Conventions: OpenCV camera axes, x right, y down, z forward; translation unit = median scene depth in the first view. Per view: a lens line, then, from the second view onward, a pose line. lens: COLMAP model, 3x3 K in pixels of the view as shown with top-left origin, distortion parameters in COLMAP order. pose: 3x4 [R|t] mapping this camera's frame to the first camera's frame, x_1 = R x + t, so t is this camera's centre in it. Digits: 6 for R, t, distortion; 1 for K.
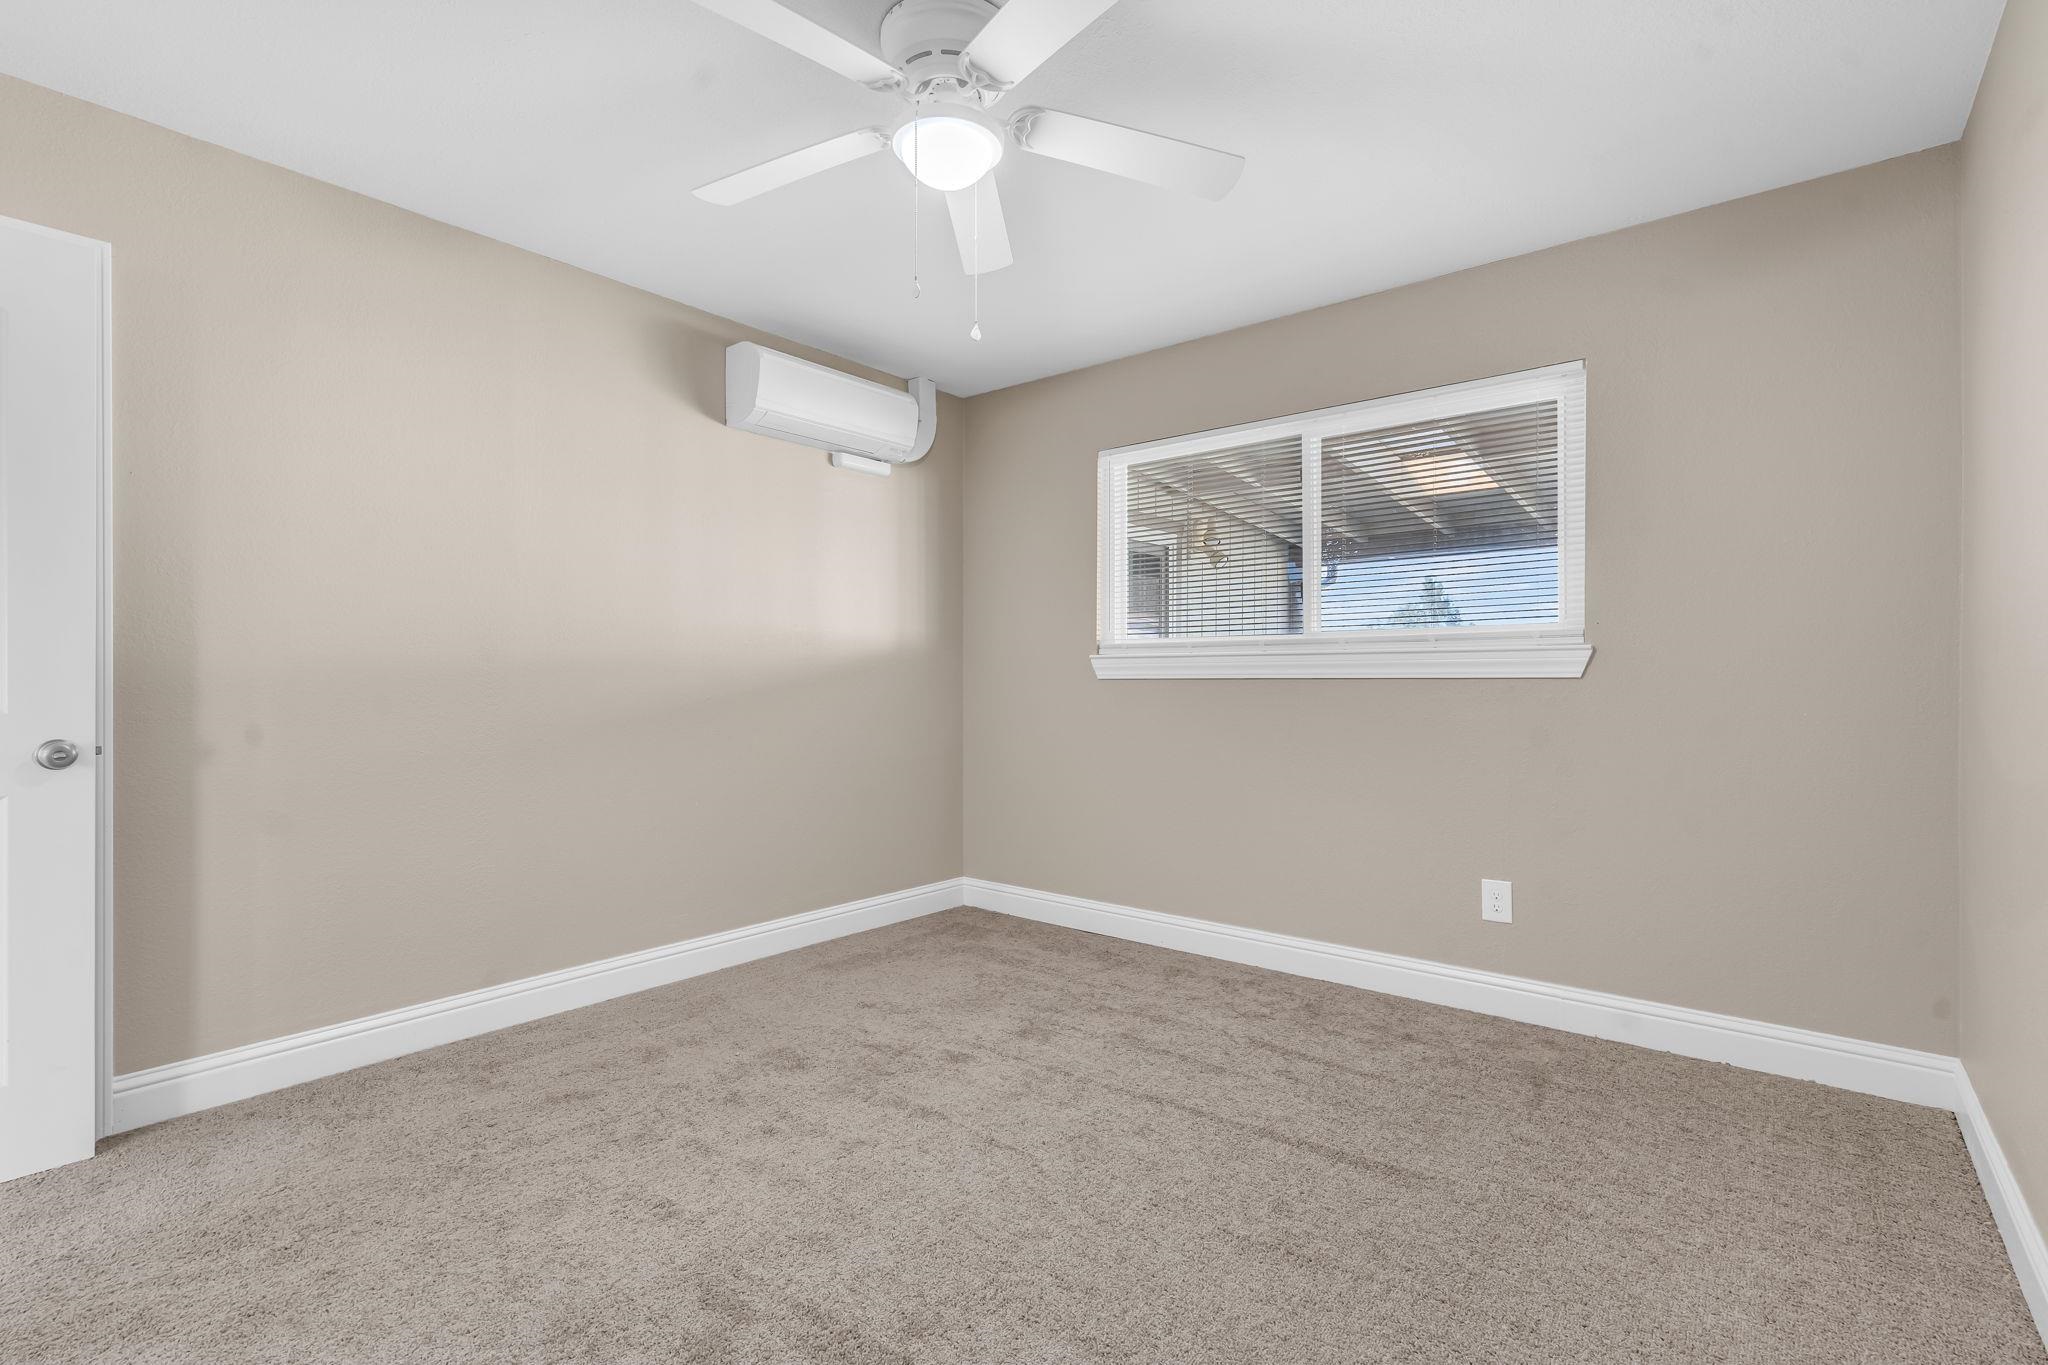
lens RADIAL K [[944.0, 0, 1027.8], [0, 944.0, 678.3], [0, 0, 1]] dist [-0.002041, 0.000432]
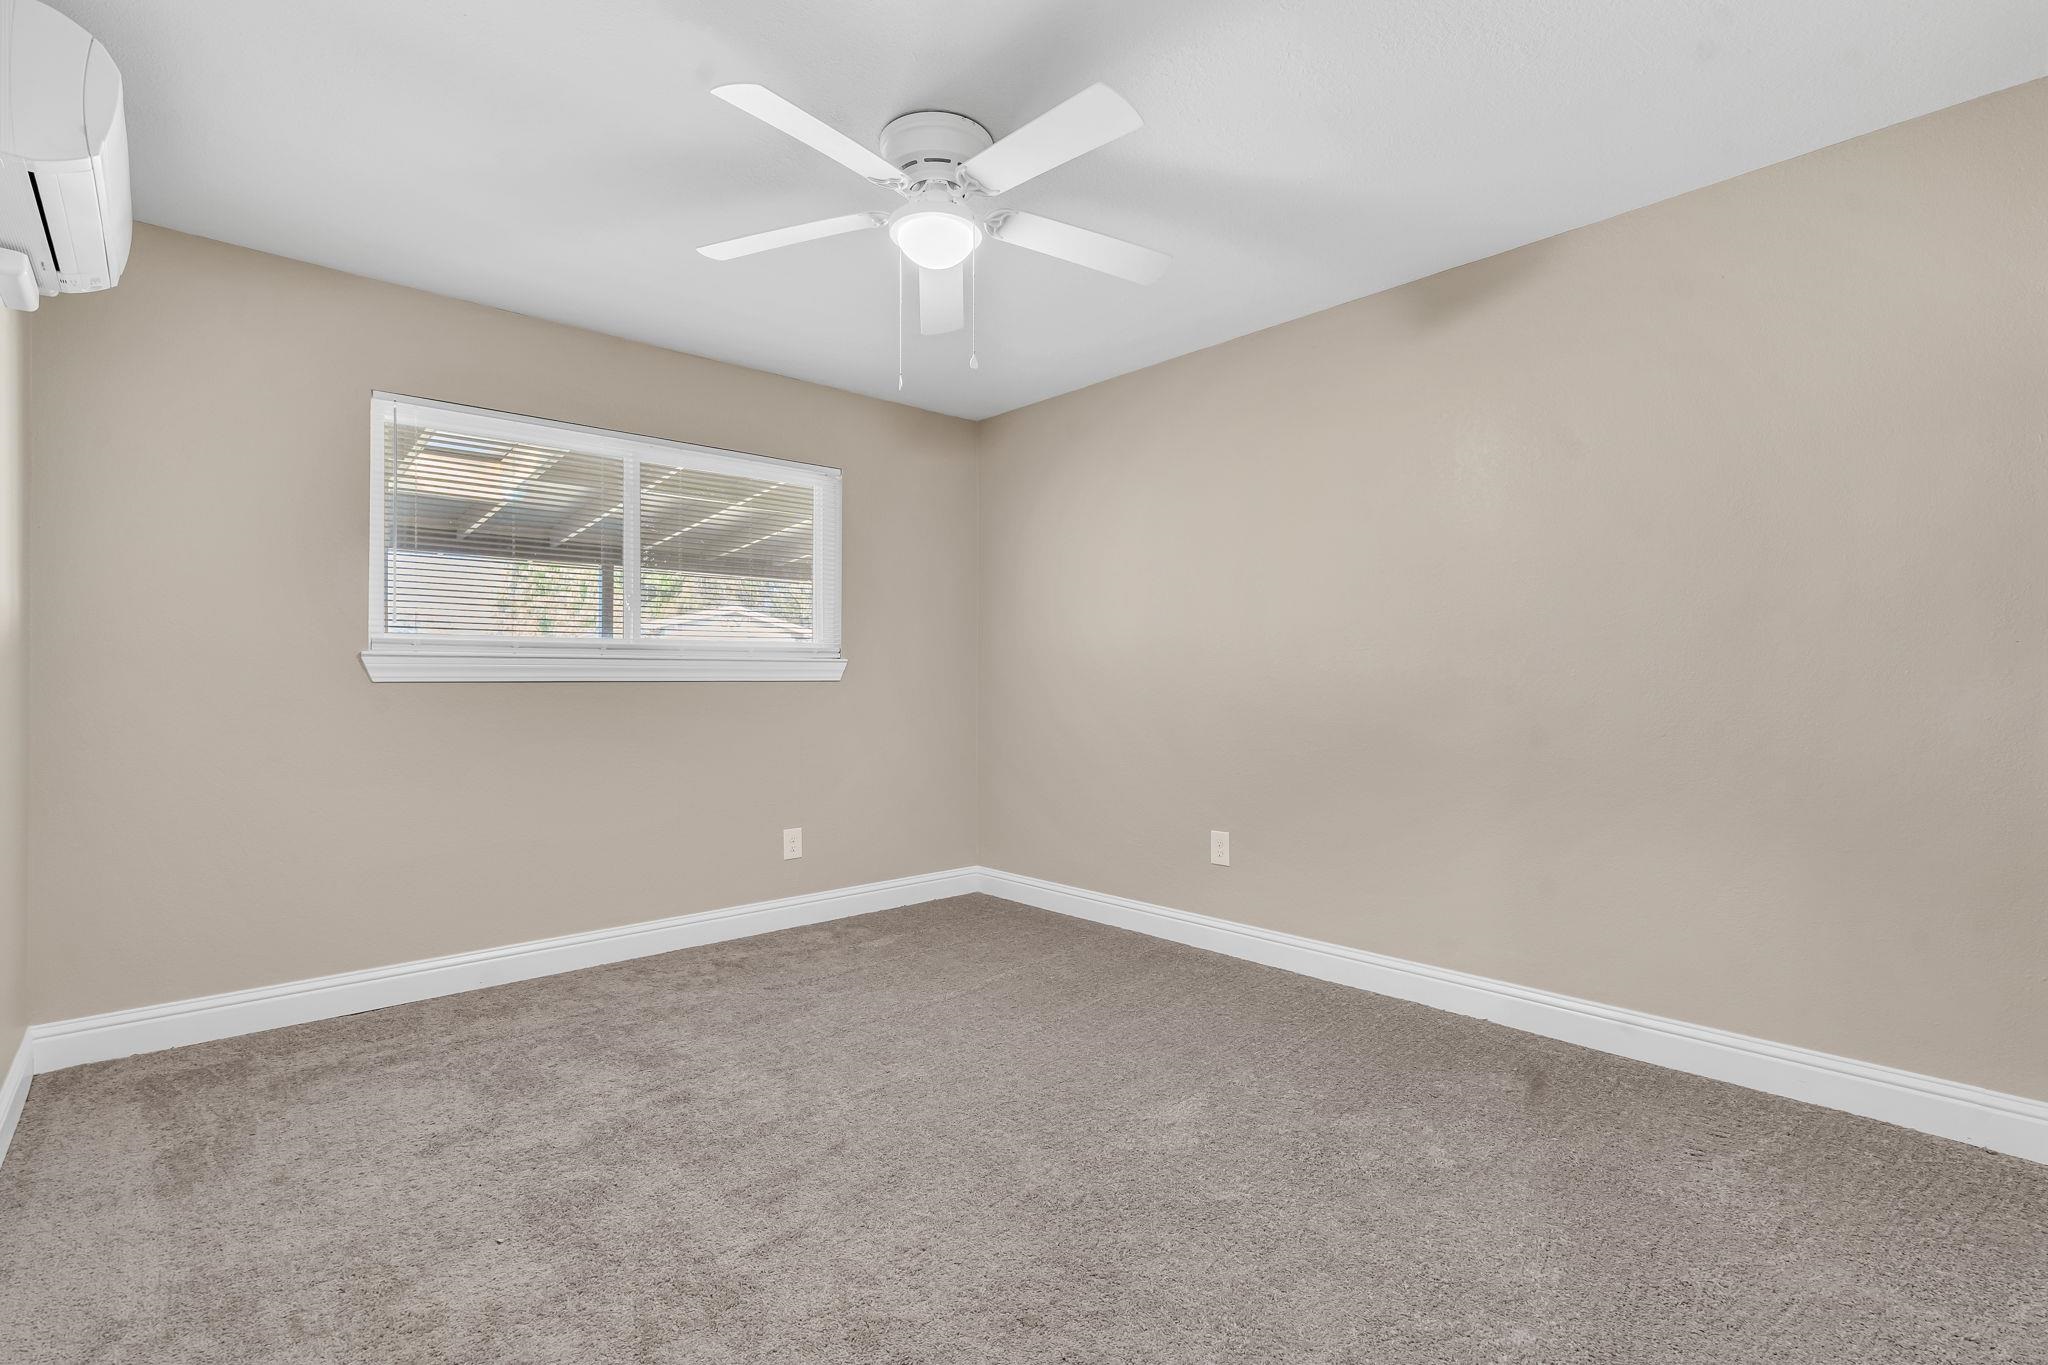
lens RADIAL K [[944.0, 0, 1027.8], [0, 944.0, 678.3], [0, 0, 1]] dist [-0.002041, 0.000432]
pose [[0.140171, 0.002927, 0.990123, -0.821974], [-0.001035, 0.999996, -0.002810, -0.001040], [-0.990127, -0.000631, 0.140173, 0.475497]]
